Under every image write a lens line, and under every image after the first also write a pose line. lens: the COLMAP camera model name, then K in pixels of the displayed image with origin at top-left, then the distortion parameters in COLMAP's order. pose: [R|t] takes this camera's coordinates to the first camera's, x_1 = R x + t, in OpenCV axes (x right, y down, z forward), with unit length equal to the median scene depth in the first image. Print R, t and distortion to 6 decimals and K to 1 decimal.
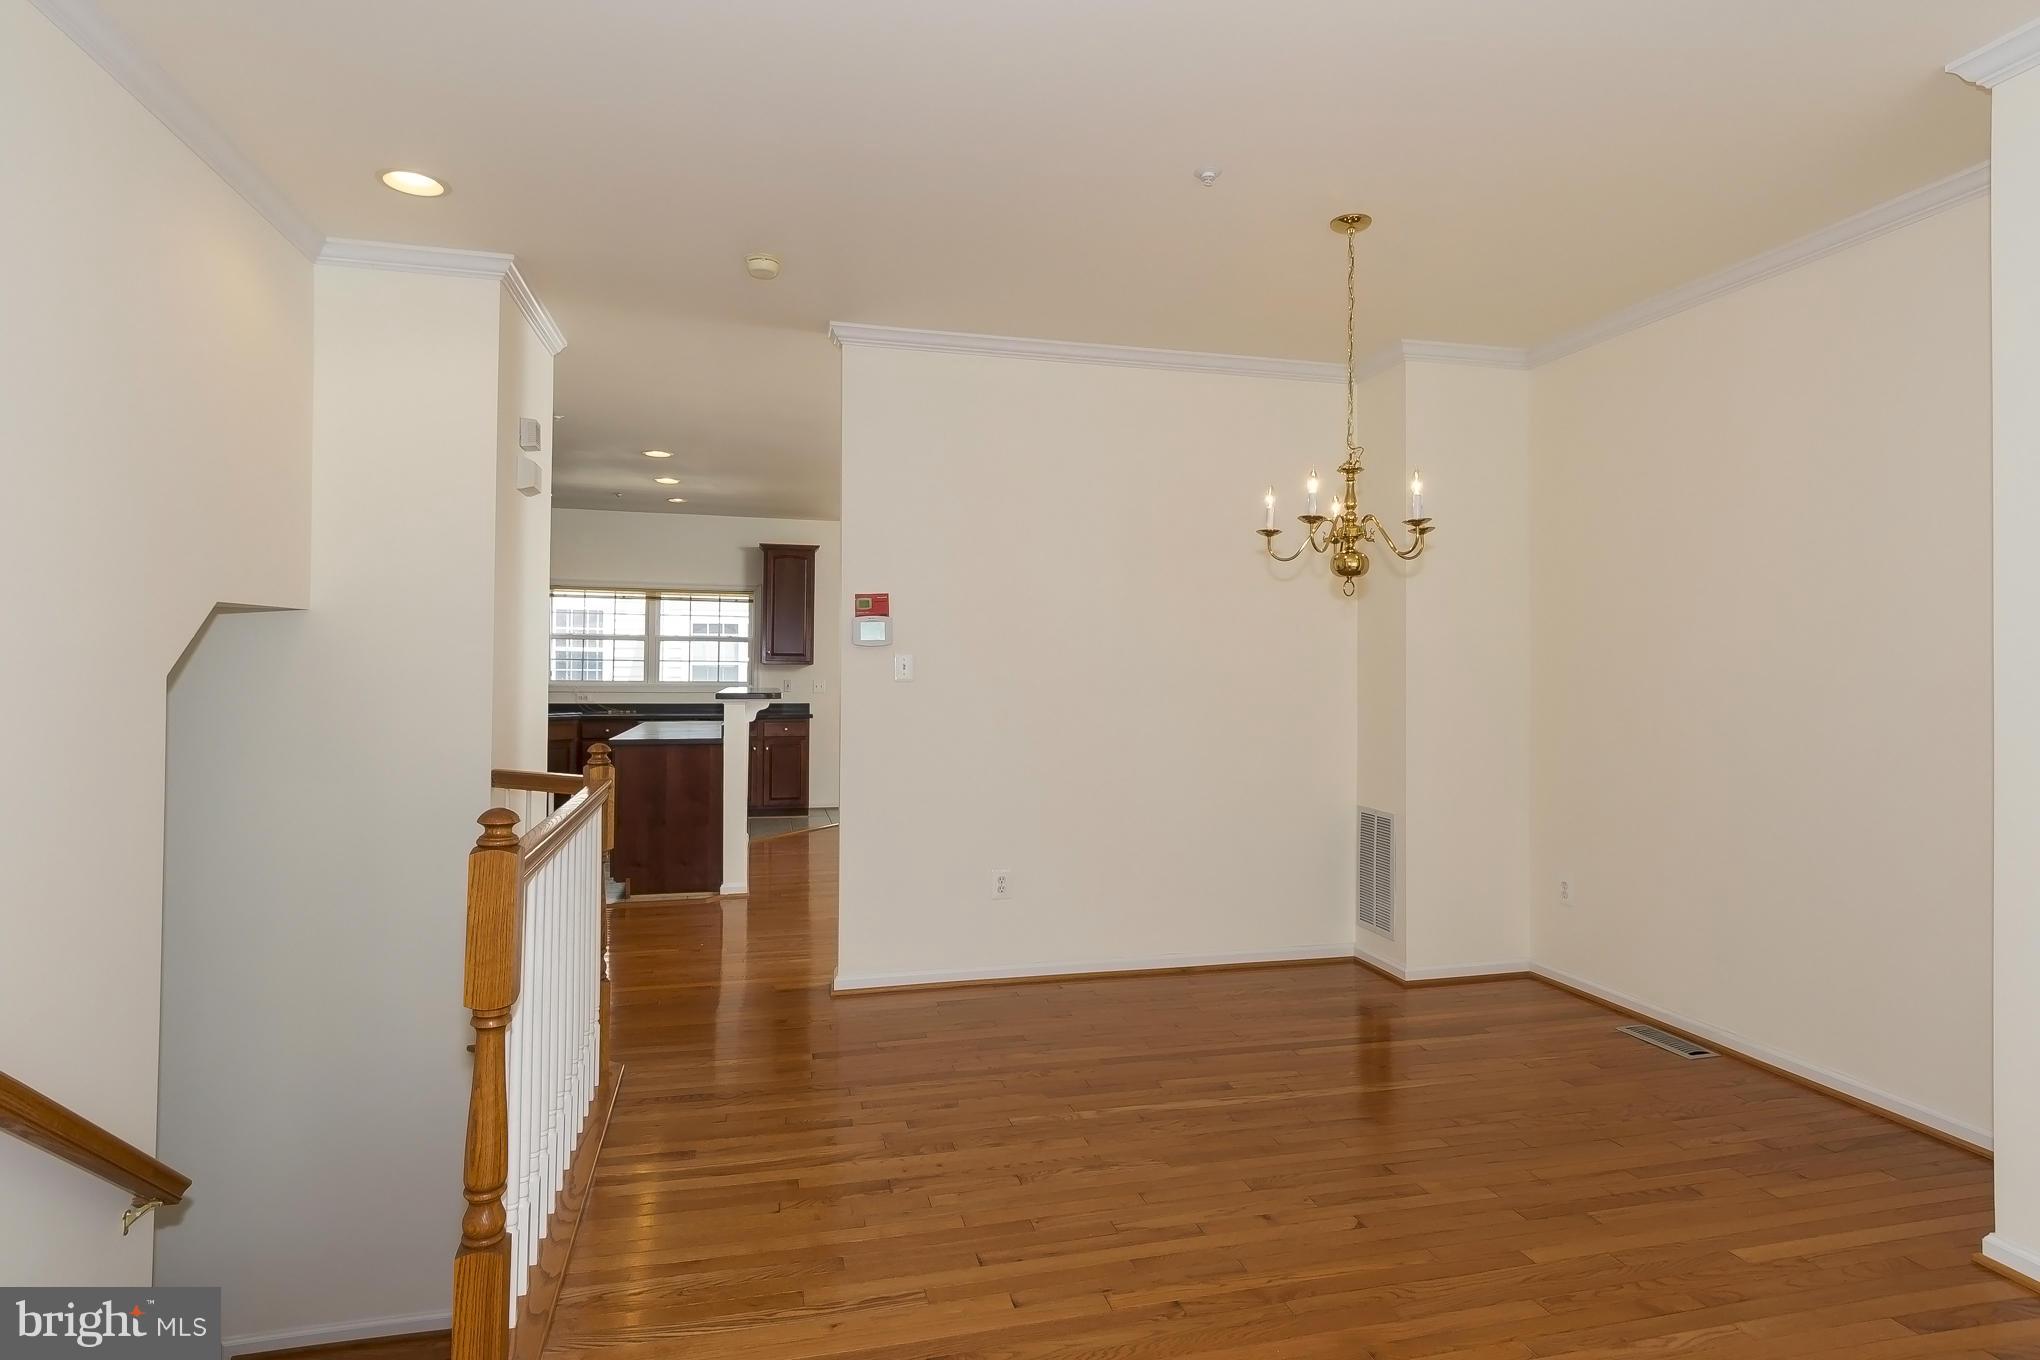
lens RADIAL K [[1091.0, 0, 1014.4], [0, 1091.0, 655.0], [0, 0, 1]] dist [0.003616, -0.000784]
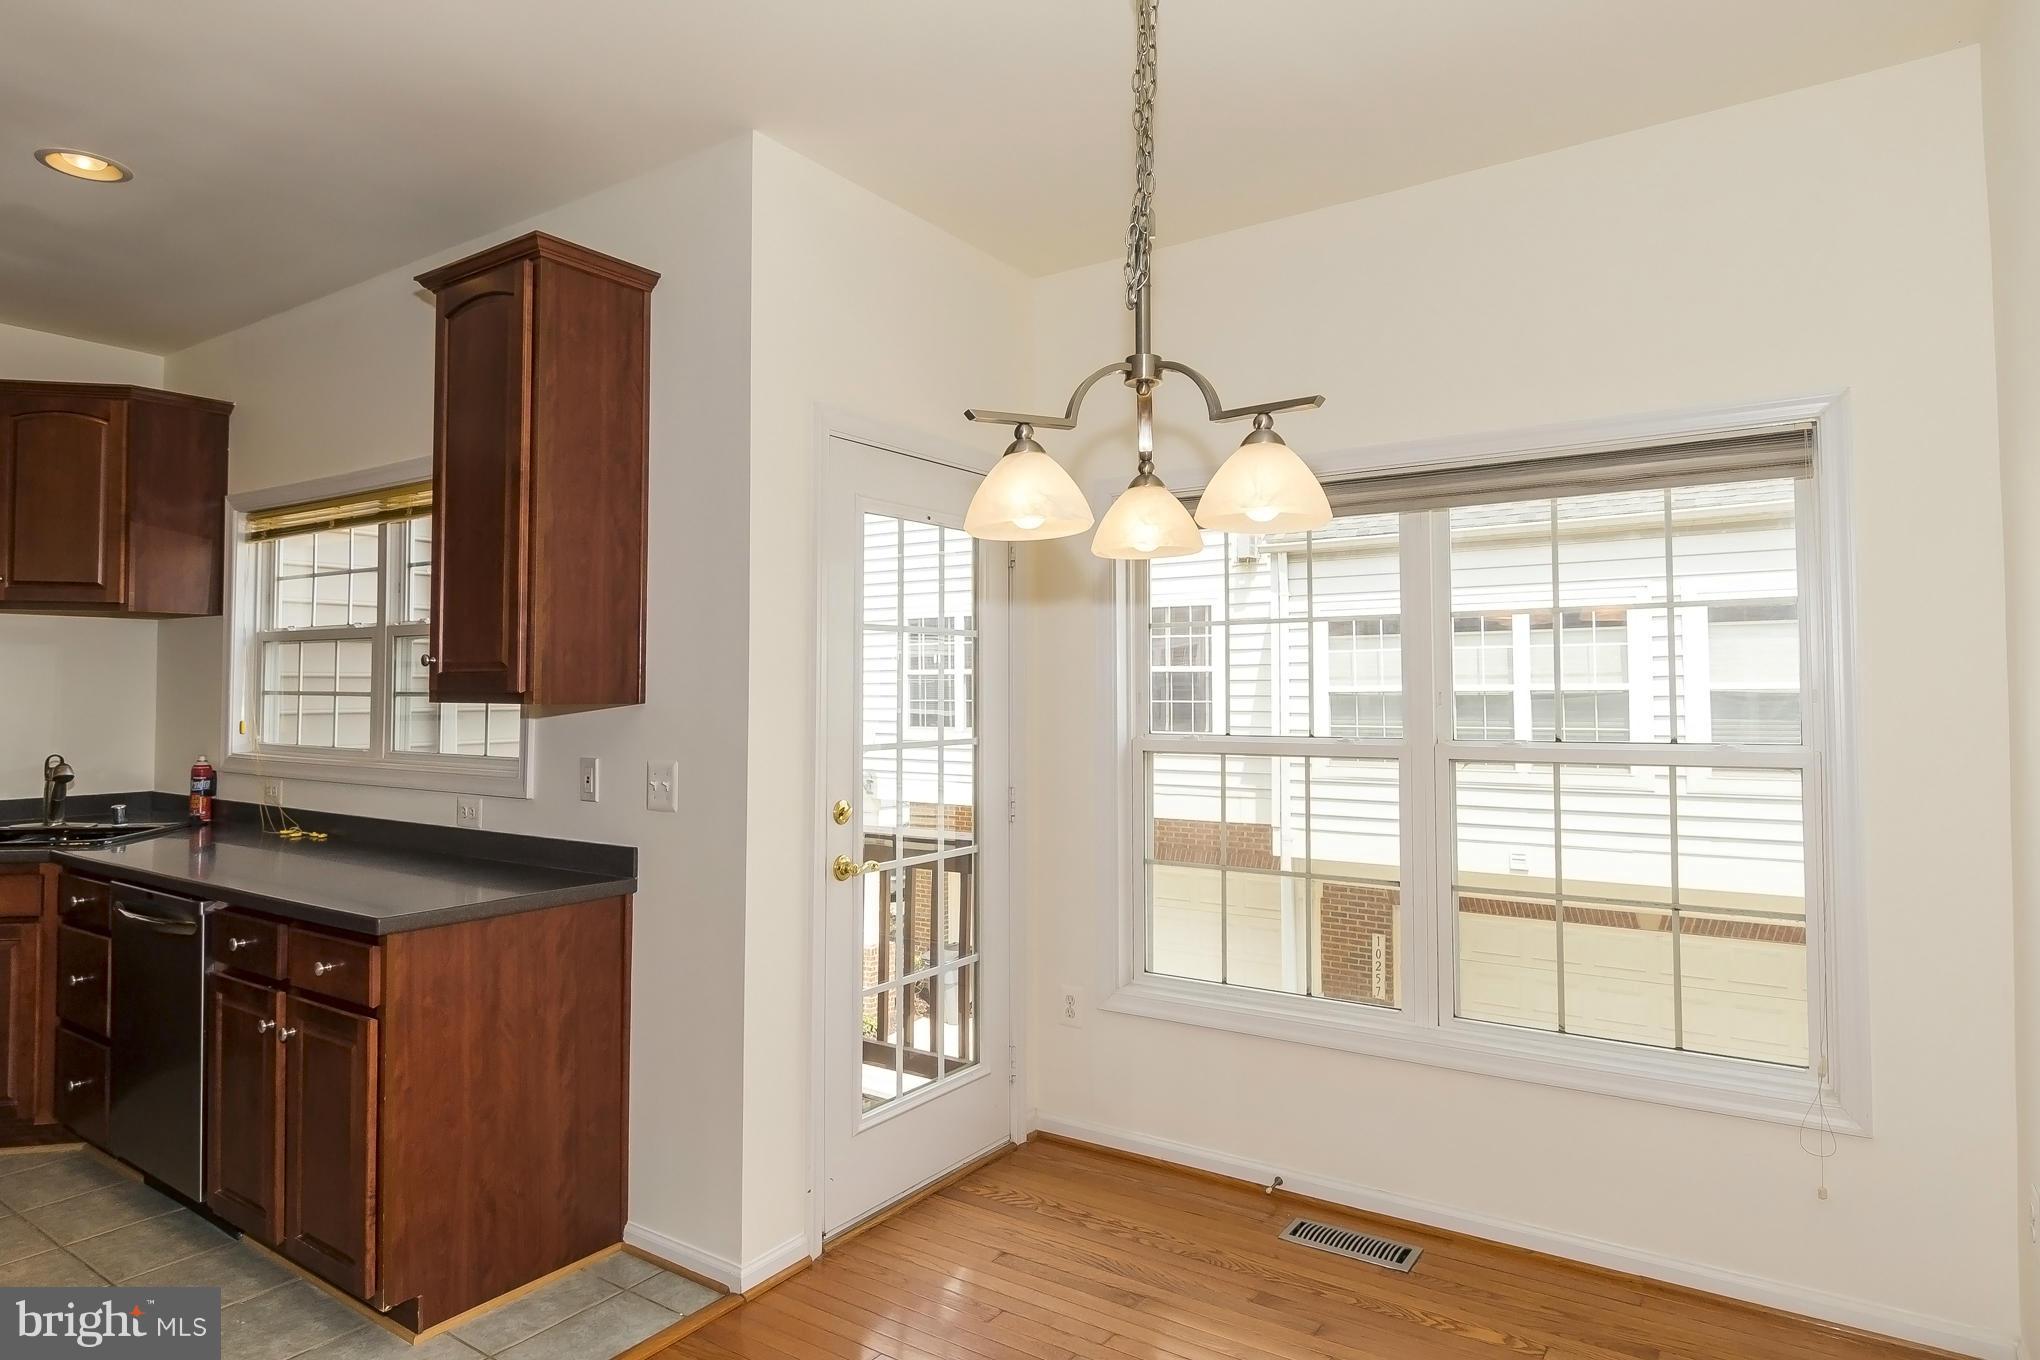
lens RADIAL K [[1179.8, 0, 998.1], [0, 1179.8, 646.7], [0, 0, 1]] dist [0.002729, -0.001677]
pose [[0.658560, -0.037363, -0.751600, 0.210298], [0.016501, 0.999244, -0.035215, 0.015963], [0.752347, 0.010789, 0.658679, 2.047203]]
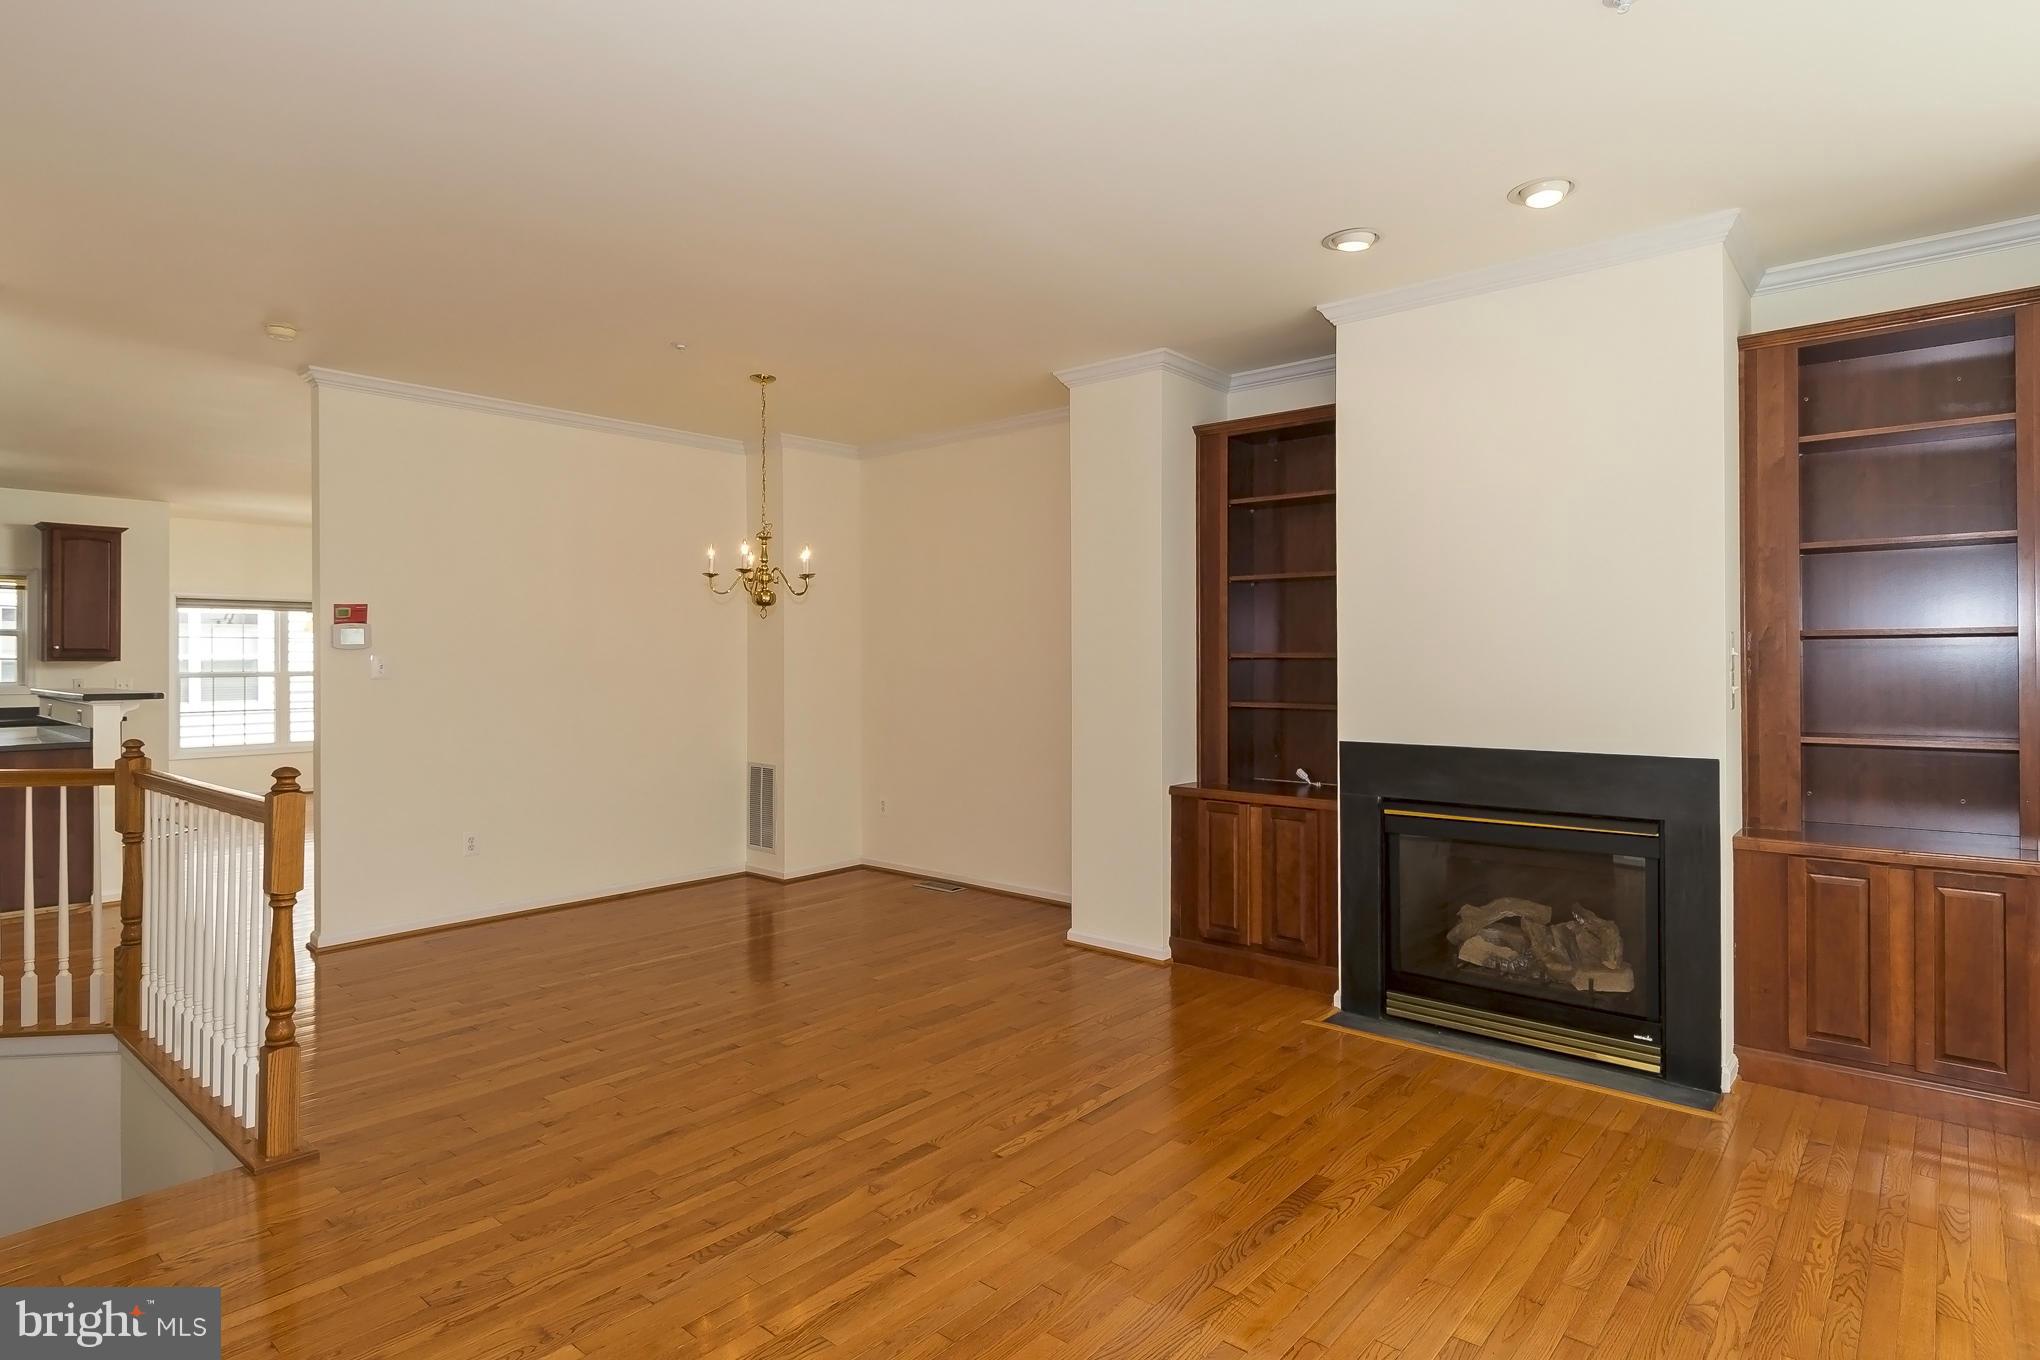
lens RADIAL K [[1097.9, 0, 1036.1], [0, 1097.9, 653.3], [0, 0, 1]] dist [0.002024, -0.000068]
pose [[0.814402, -0.006219, 0.580267, -0.217906], [0.000267, 0.999946, 0.010342, -0.015634], [-0.580301, -0.008267, 0.814360, -0.382721]]
